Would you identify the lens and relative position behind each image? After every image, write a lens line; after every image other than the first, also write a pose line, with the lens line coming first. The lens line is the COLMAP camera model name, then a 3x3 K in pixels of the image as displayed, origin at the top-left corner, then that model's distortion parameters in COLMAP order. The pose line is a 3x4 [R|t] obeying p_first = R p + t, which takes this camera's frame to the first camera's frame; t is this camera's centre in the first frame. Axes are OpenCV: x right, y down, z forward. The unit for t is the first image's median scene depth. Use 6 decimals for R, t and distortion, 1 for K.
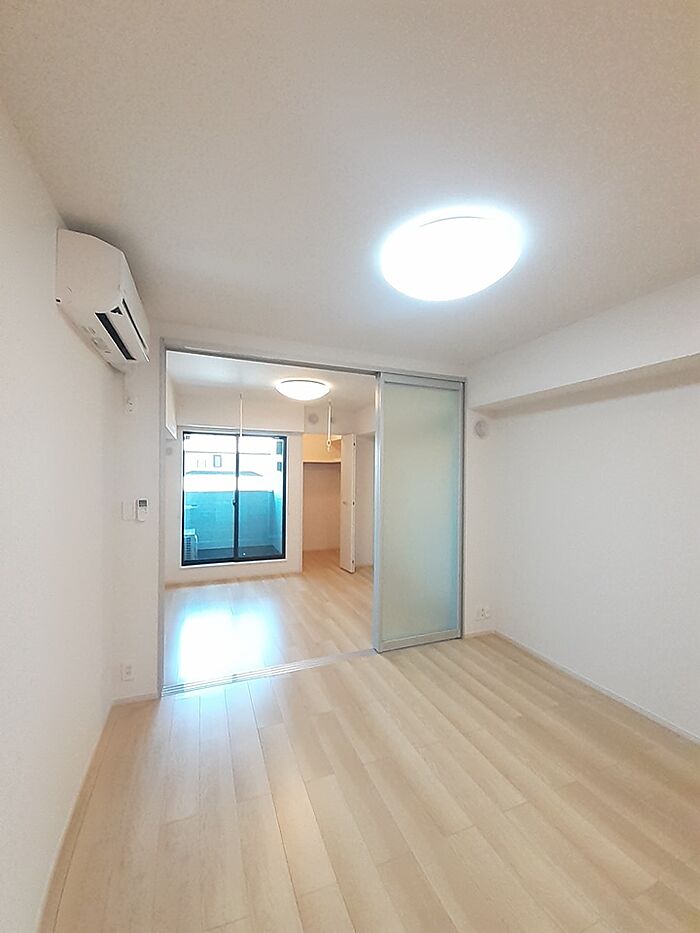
lens RADIAL K [[362.8, 0, 350.0], [0, 362.8, 466.5], [0, 0, 1]] dist [0.000915, -0.000045]
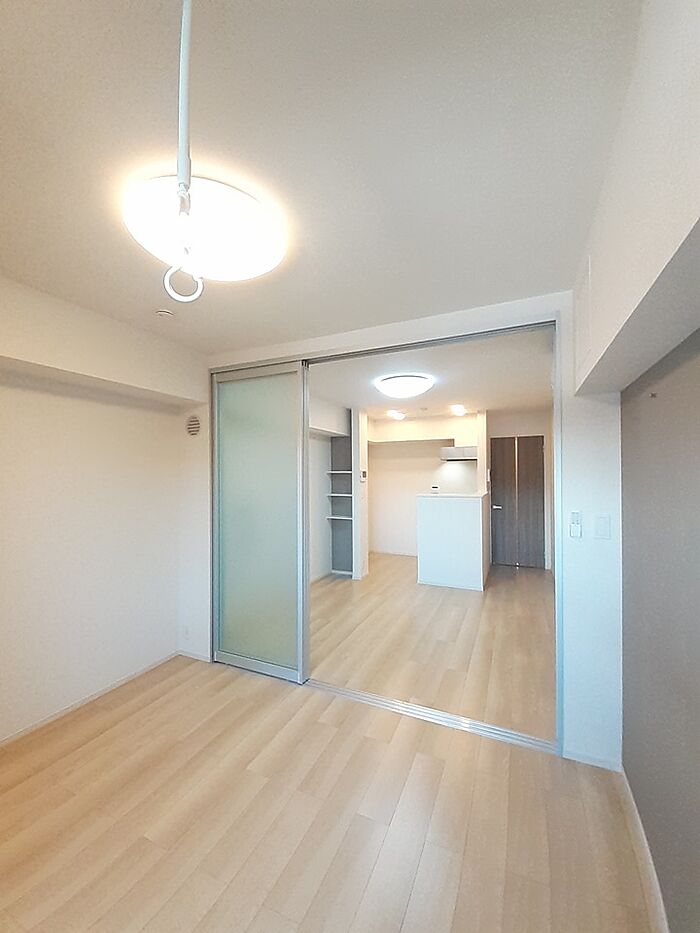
lens RADIAL K [[362.8, 0, 350.0], [0, 362.8, 466.5], [0, 0, 1]] dist [0.000915, -0.000045]
pose [[-0.676988, 0.006824, 0.735963, -0.437374], [-0.014693, 0.999632, -0.022785, 0.004231], [-0.735848, -0.026238, -0.676639, 1.025708]]
